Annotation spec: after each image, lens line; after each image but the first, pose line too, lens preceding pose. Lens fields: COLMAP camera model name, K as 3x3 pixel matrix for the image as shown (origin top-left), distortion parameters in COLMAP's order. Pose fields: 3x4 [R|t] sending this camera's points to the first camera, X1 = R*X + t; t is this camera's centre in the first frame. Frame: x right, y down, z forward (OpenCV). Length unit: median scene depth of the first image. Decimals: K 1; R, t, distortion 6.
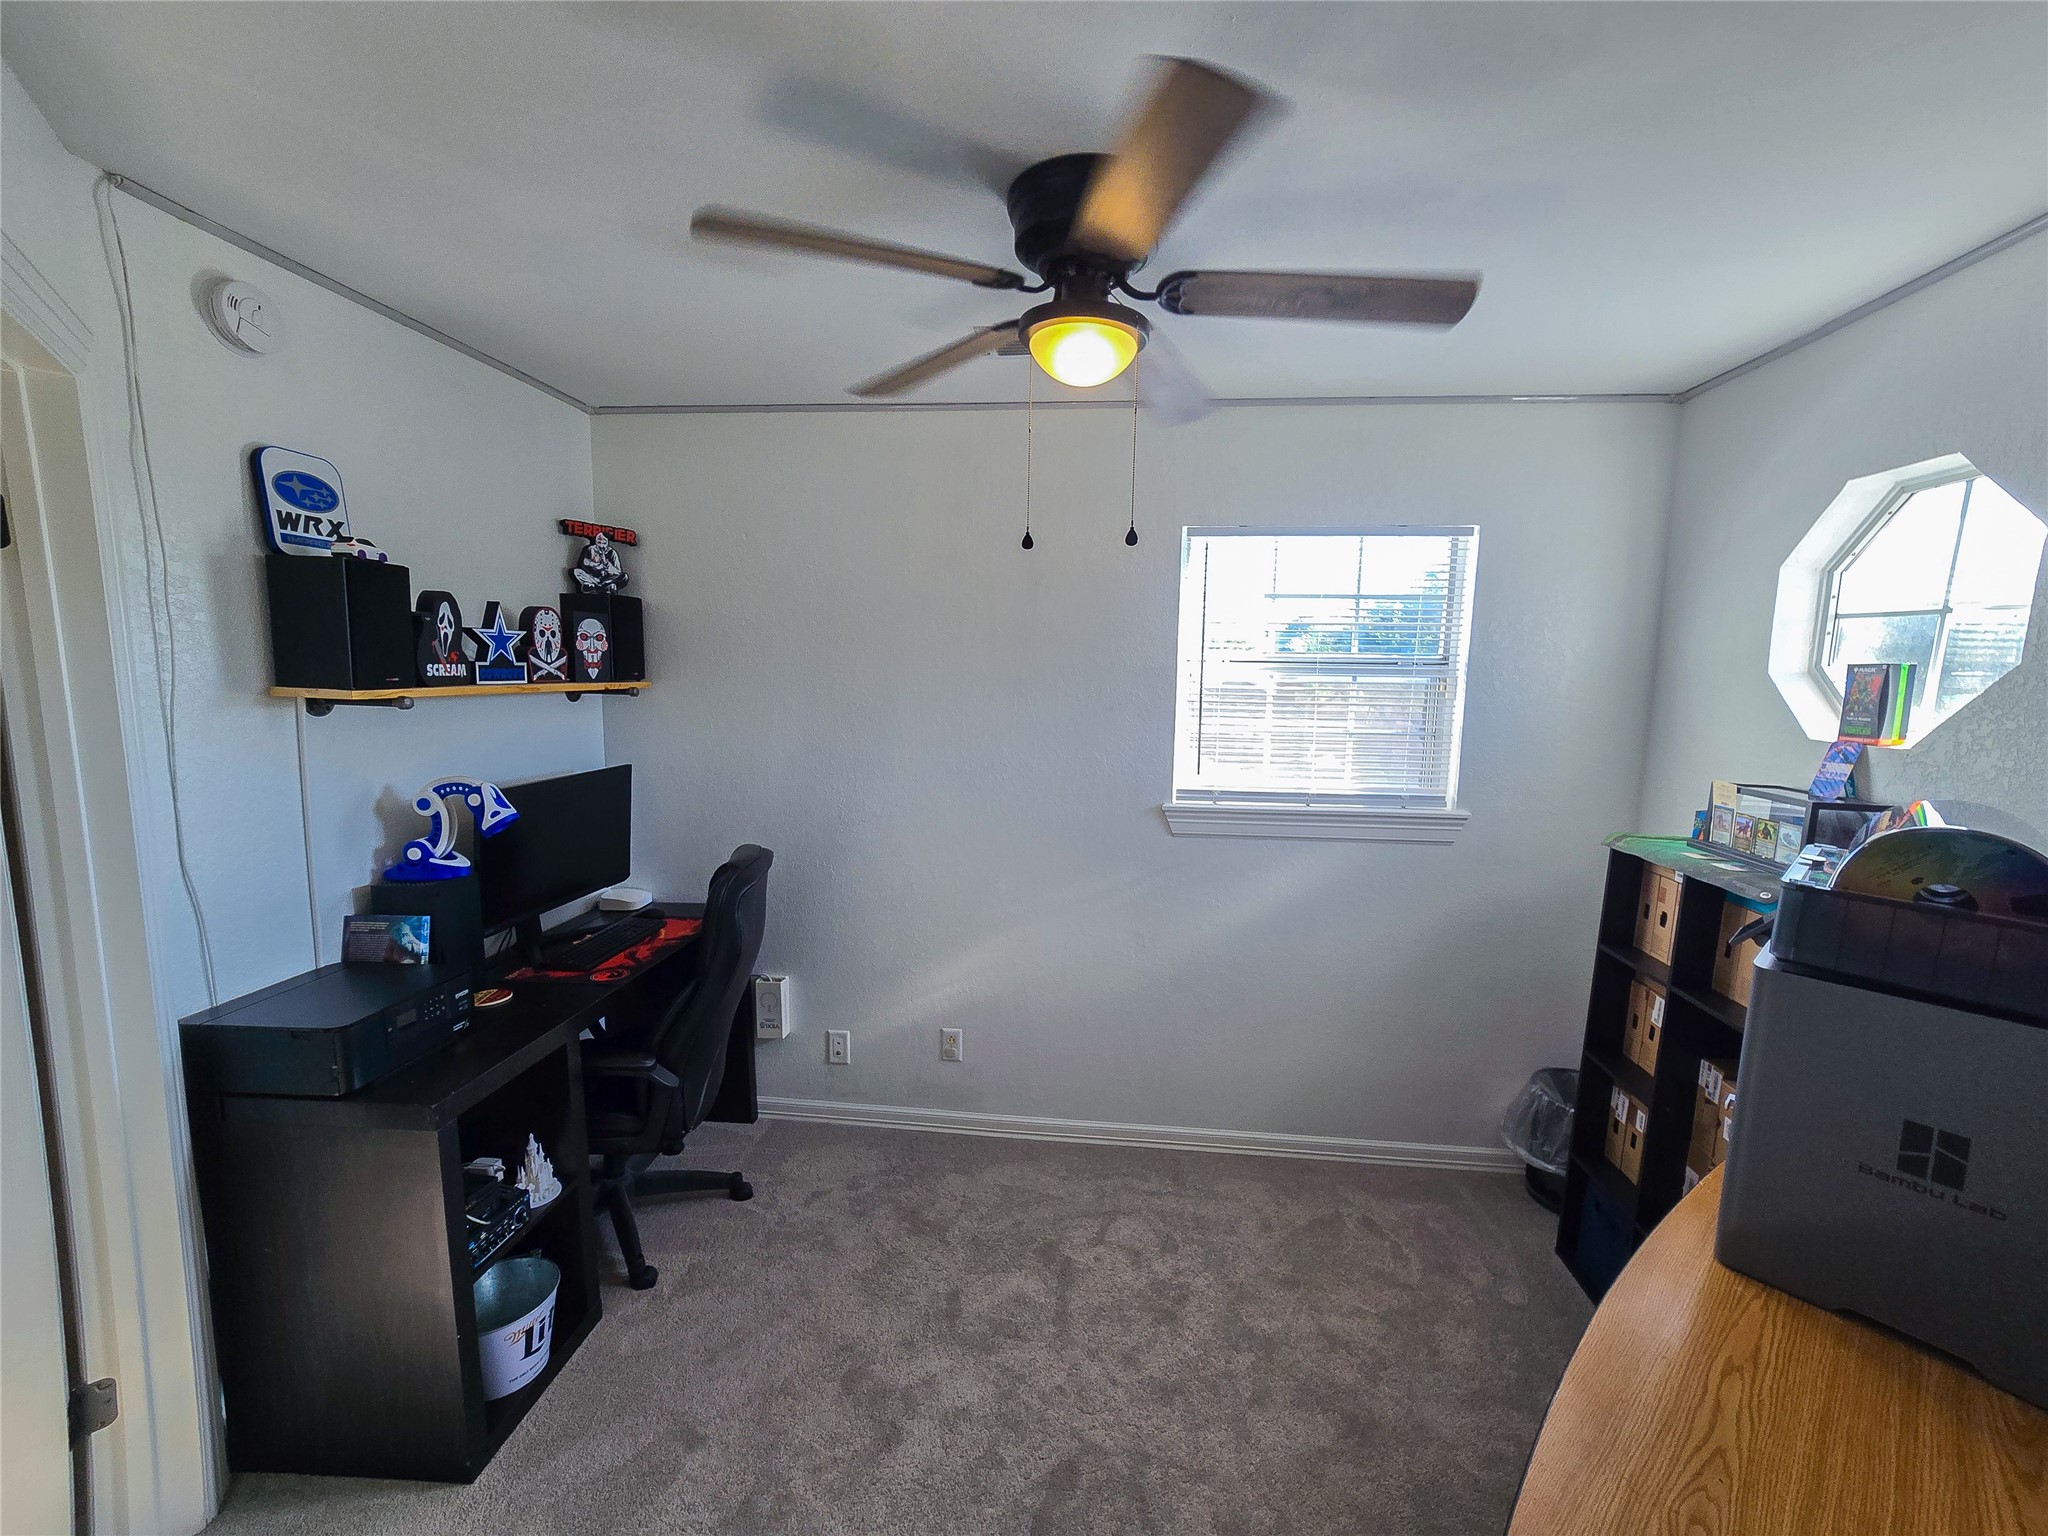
lens RADIAL K [[840.2, 0, 1029.5], [0, 840.2, 775.0], [0, 0, 1]] dist [-0.013590, 0.007071]
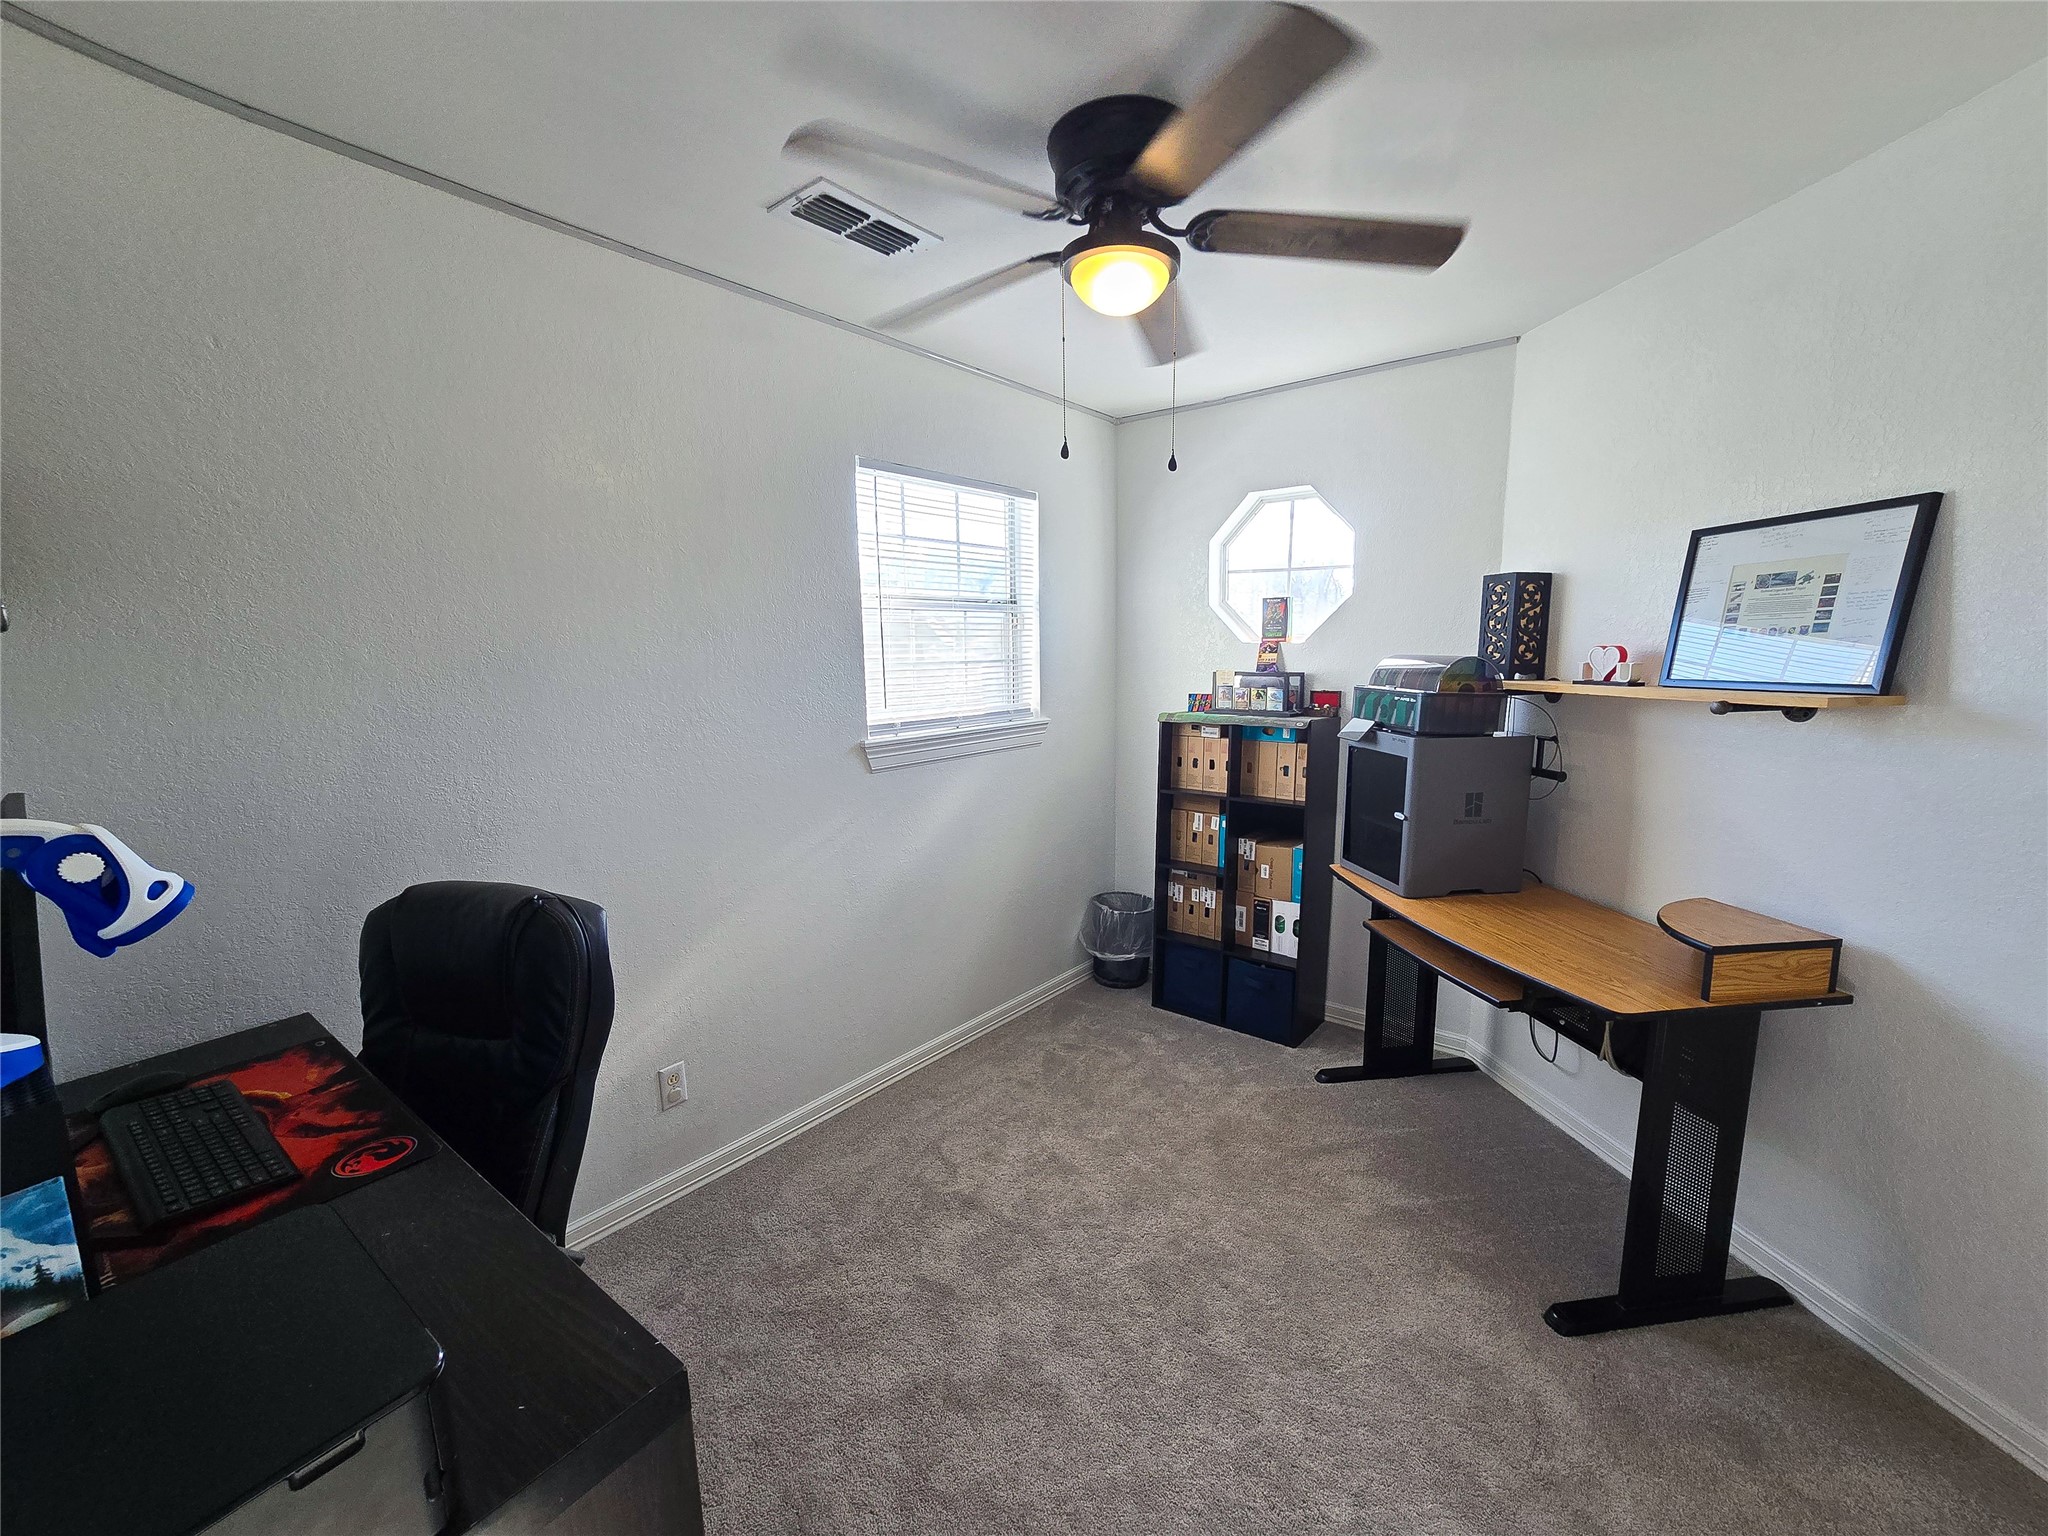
lens RADIAL K [[840.2, 0, 1062.3], [0, 840.2, 769.8], [0, 0, 1]] dist [-0.013590, 0.007071]
pose [[0.533182, -0.148418, 0.832880, -0.628813], [0.126006, 0.987442, 0.095296, 0.003674], [-0.836564, 0.054137, 0.545188, 0.319101]]
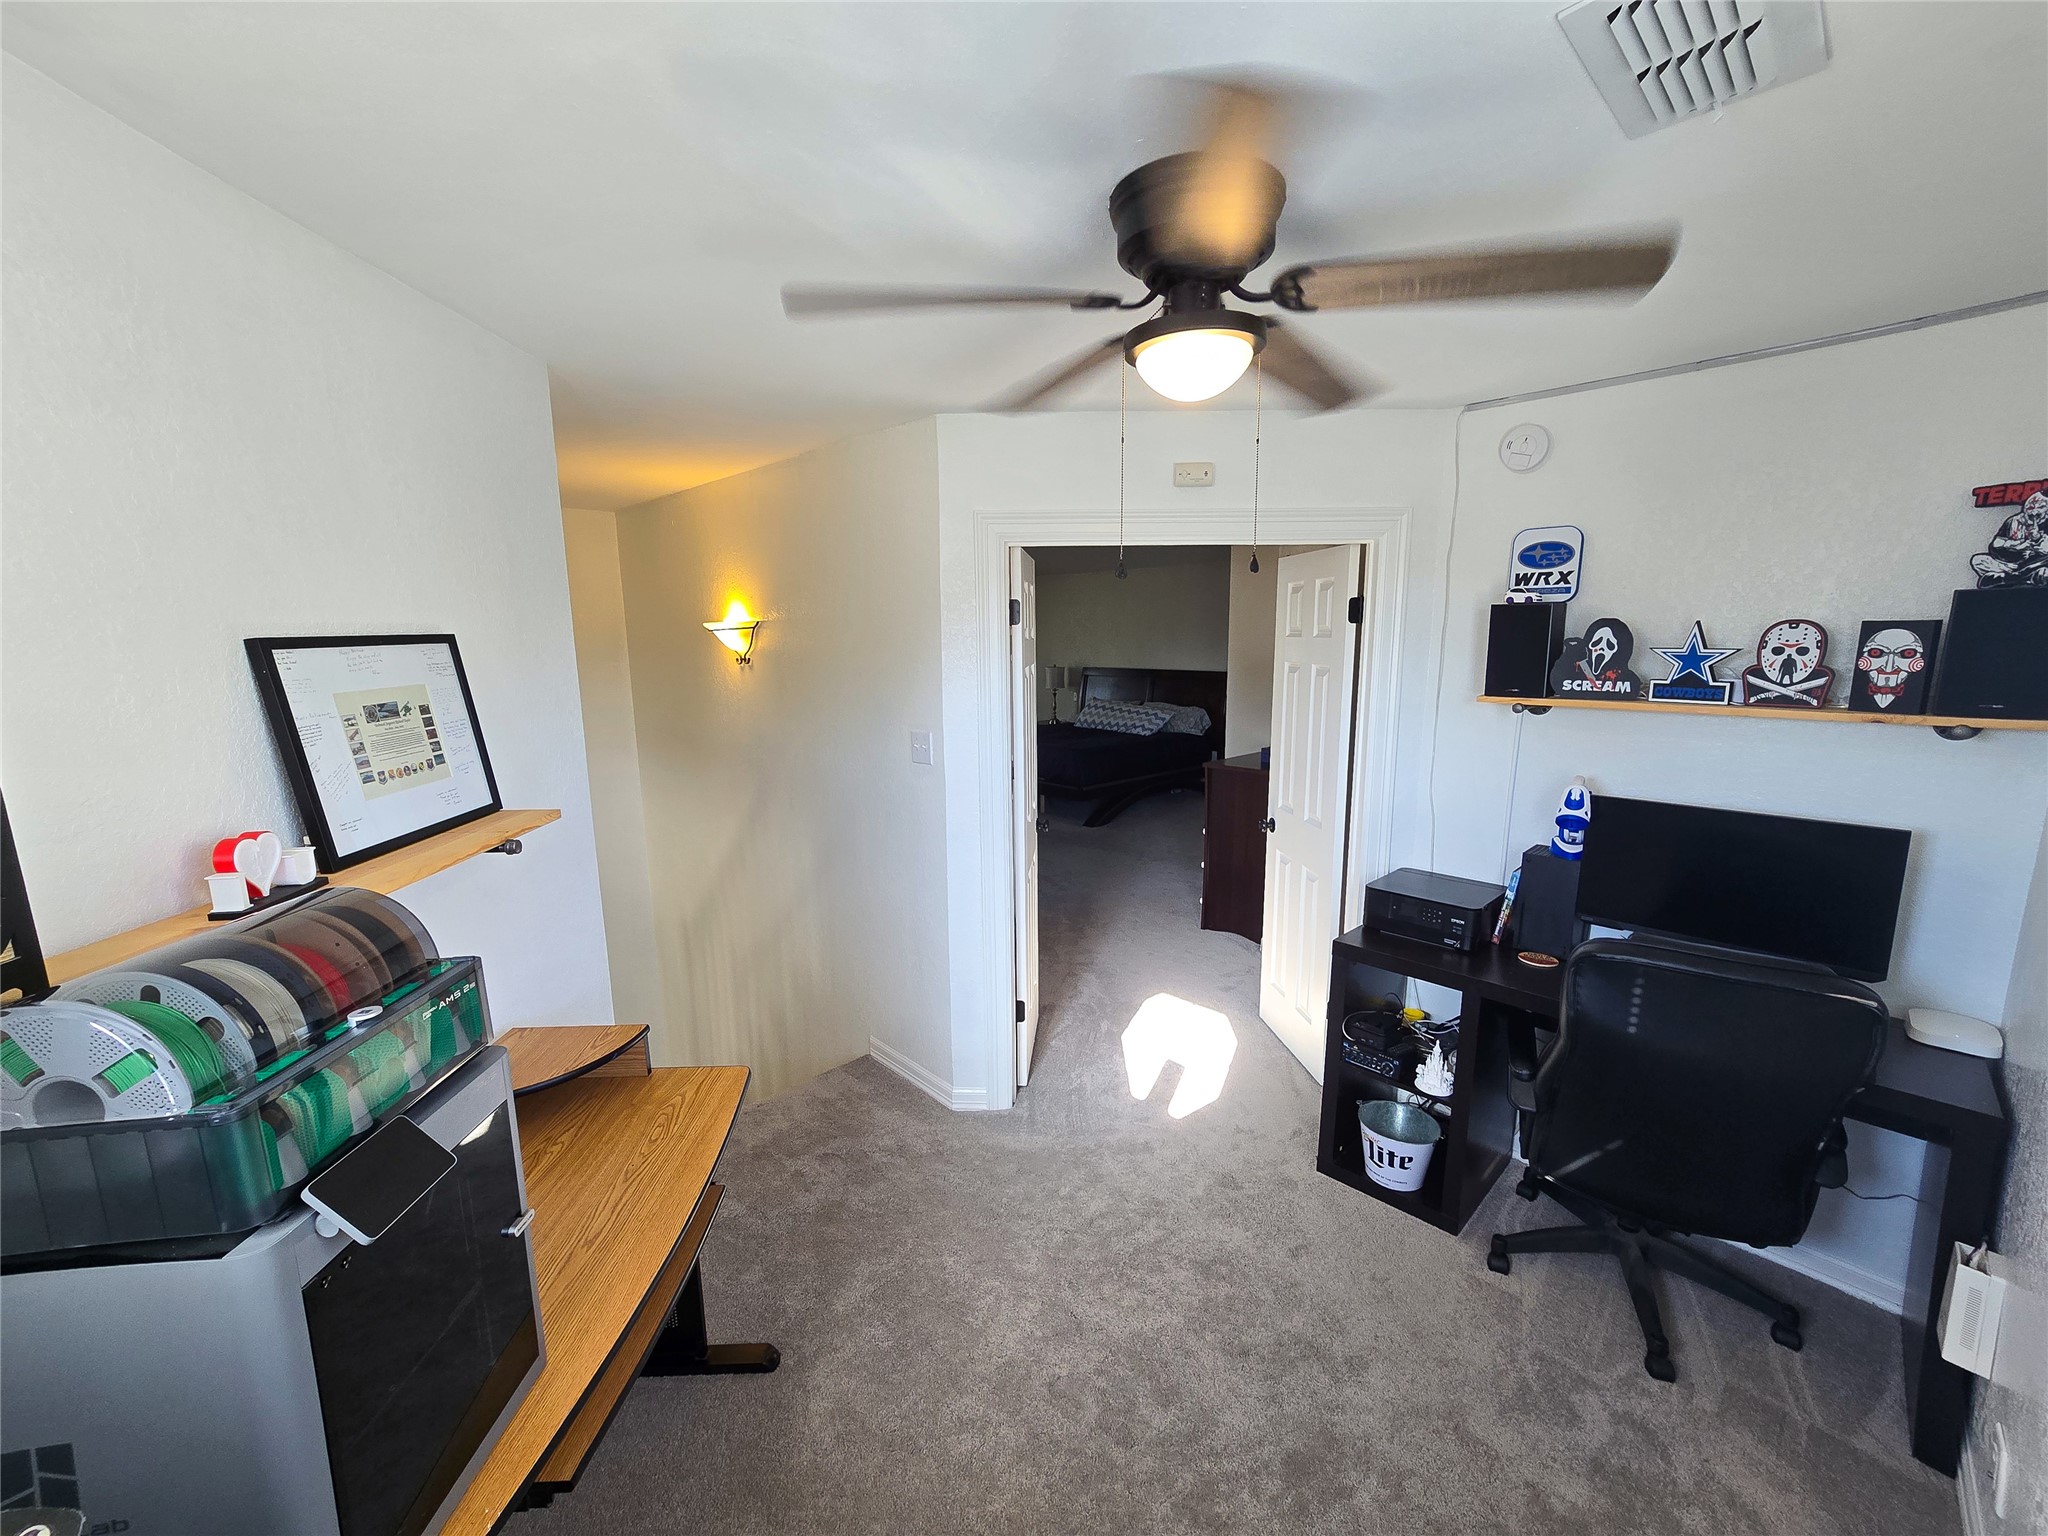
lens RADIAL K [[840.2, 0, 1012.7], [0, 840.2, 774.3], [0, 0, 1]] dist [-0.013590, 0.007071]
pose [[-0.669014, 0.115254, -0.734259, 0.598513], [-0.096141, 0.966185, 0.239256, -0.173565], [0.737005, 0.230658, -0.635311, 0.979688]]
